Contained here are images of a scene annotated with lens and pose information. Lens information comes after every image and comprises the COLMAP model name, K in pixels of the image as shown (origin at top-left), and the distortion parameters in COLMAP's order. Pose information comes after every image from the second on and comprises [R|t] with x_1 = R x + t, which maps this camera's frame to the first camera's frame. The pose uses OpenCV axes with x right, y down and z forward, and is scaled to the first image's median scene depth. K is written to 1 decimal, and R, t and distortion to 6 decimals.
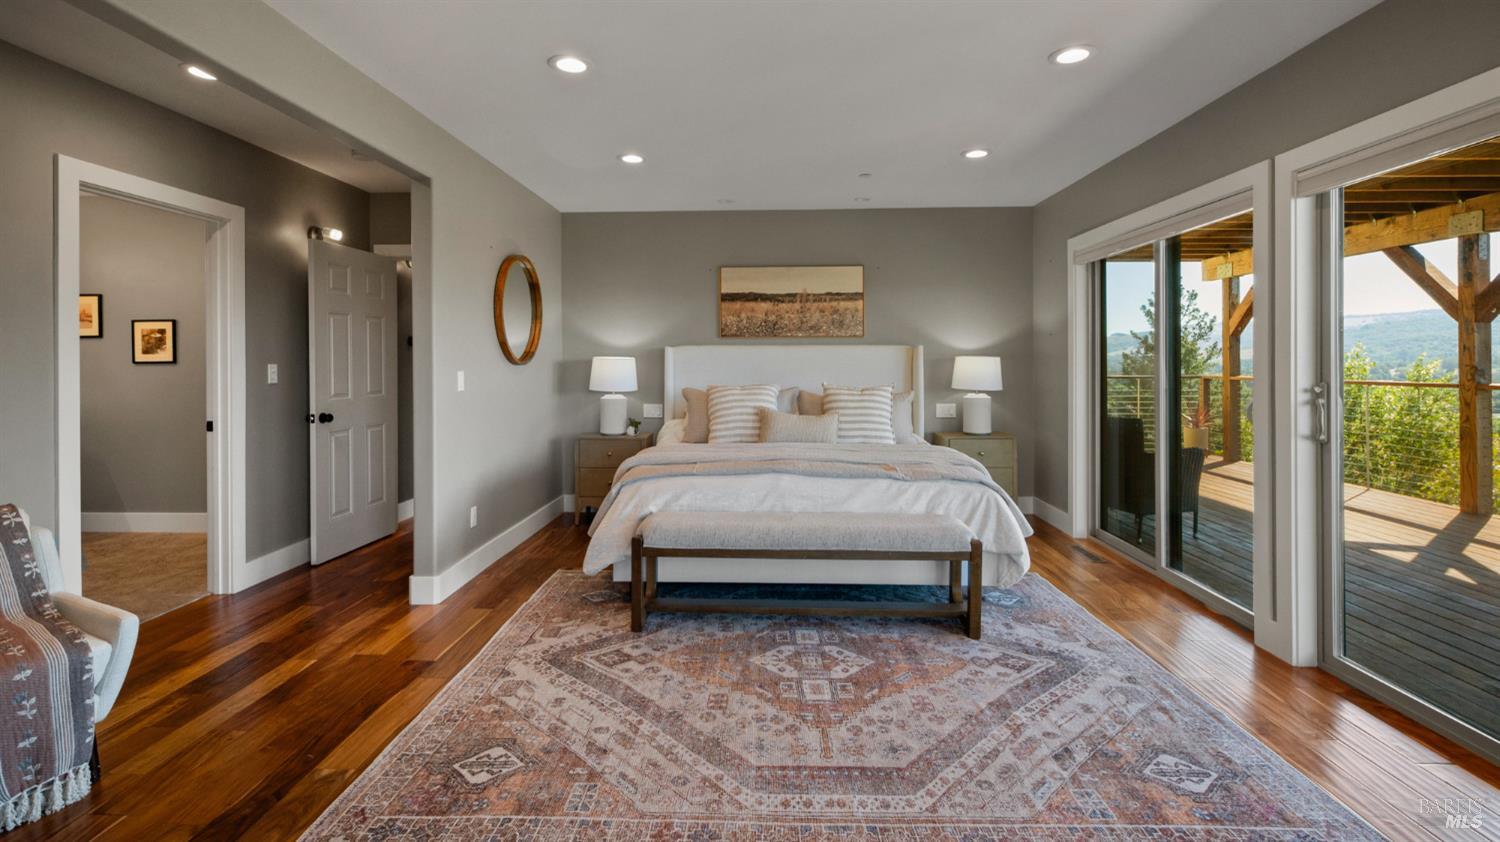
lens RADIAL K [[679.3, 0, 743.5], [0, 679.3, 365.9], [0, 0, 1]] dist [0.013117, -0.007183]
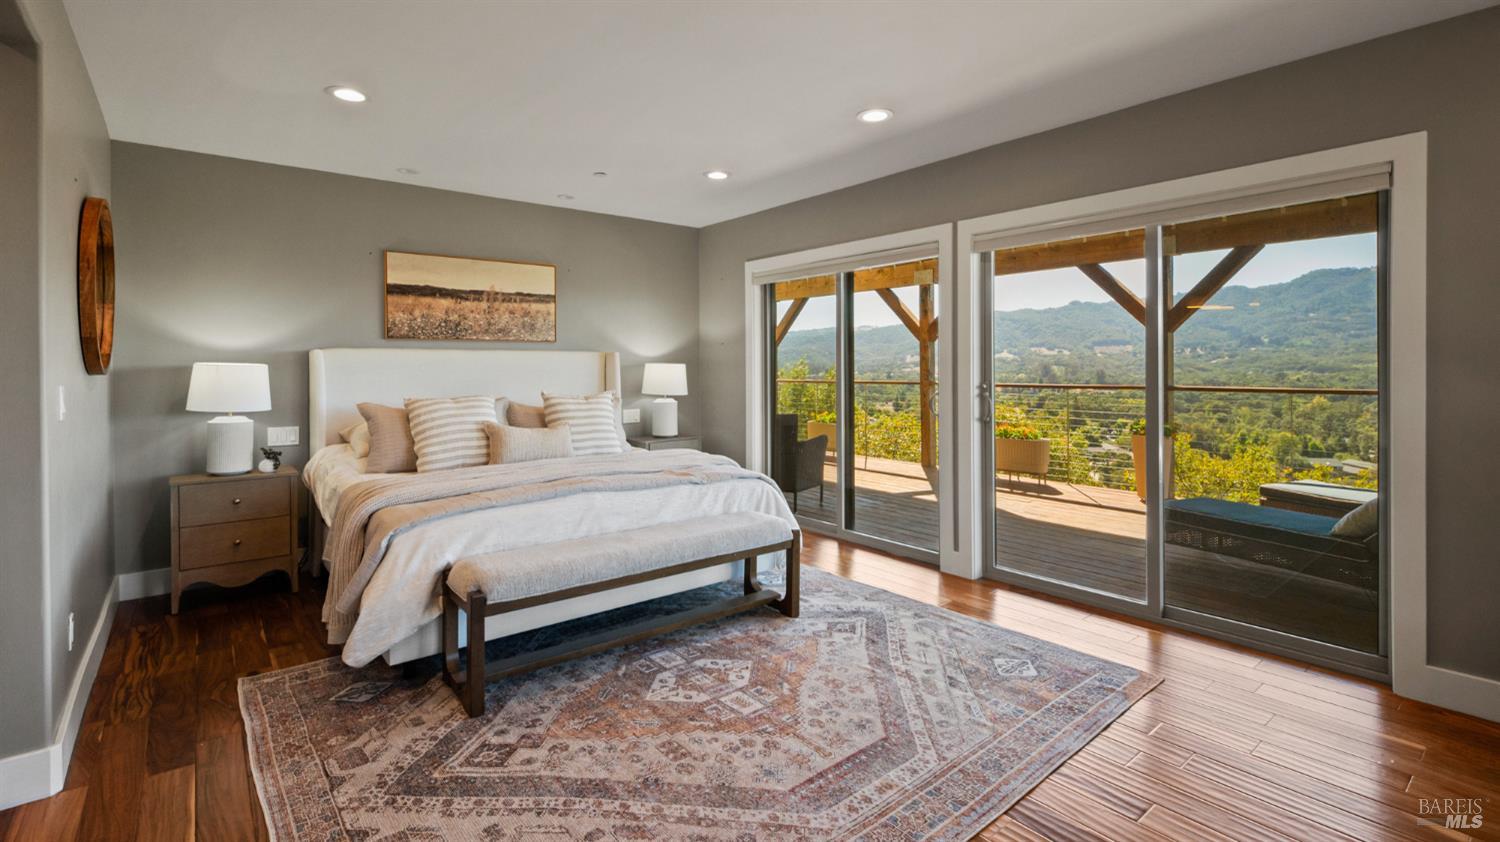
lens RADIAL K [[679.3, 0, 743.5], [0, 679.3, 365.9], [0, 0, 1]] dist [0.013117, -0.007183]
pose [[0.753450, 0.000182, 0.657505, -0.389533], [0.007246, 0.999937, -0.008579, 0.000150], [-0.657465, 0.011228, 0.753401, 0.187224]]
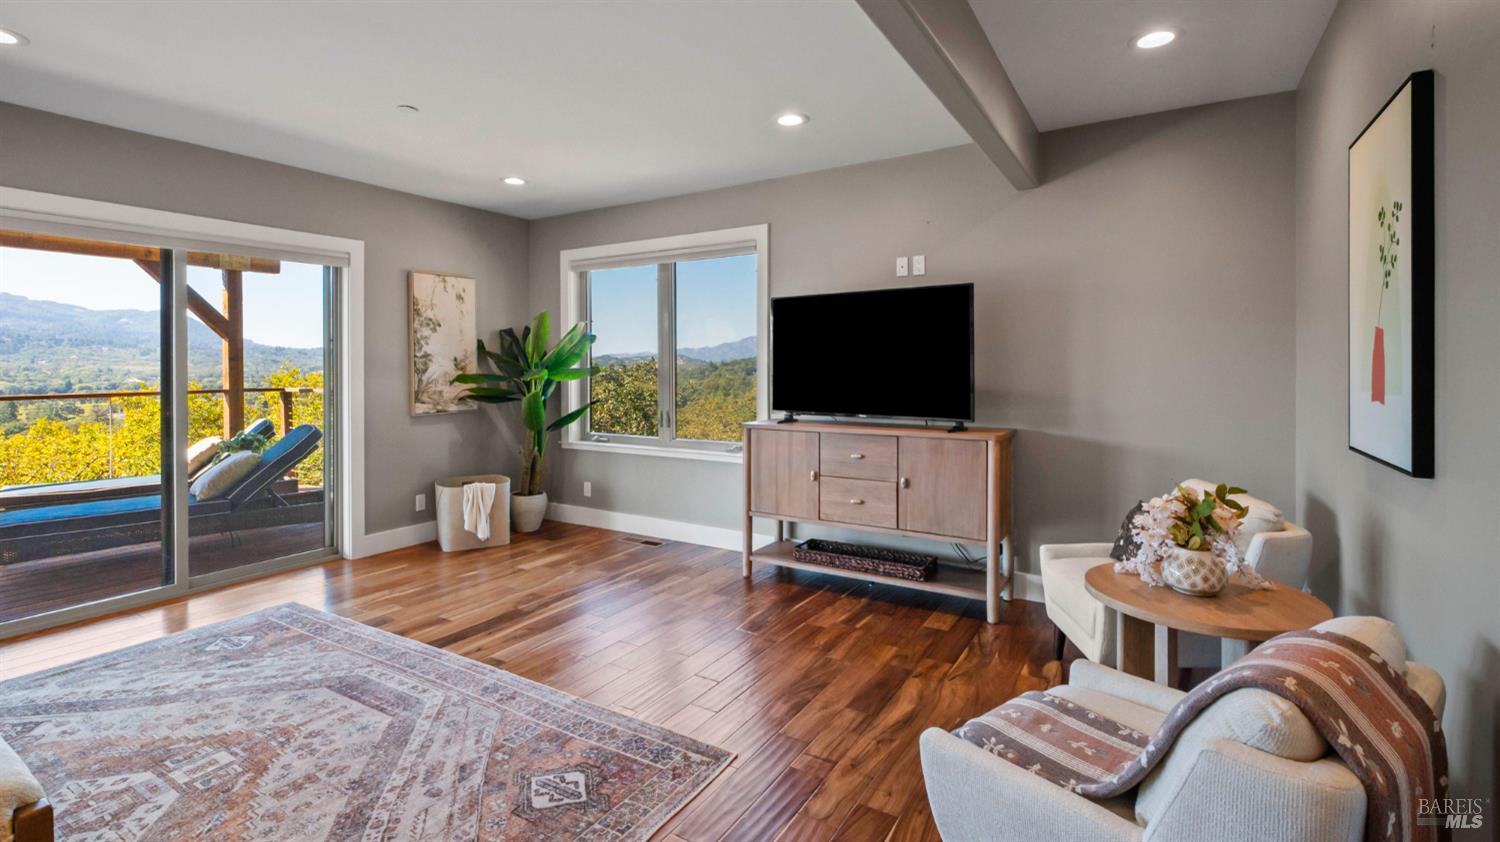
lens RADIAL K [[679.3, 0, 743.5], [0, 679.3, 365.9], [0, 0, 1]] dist [0.013117, -0.007183]
pose [[-0.866579, 0.007668, 0.498982, -0.649055], [0.013349, 0.999880, 0.007818, -0.010109], [-0.498862, 0.013436, -0.866577, 1.014126]]
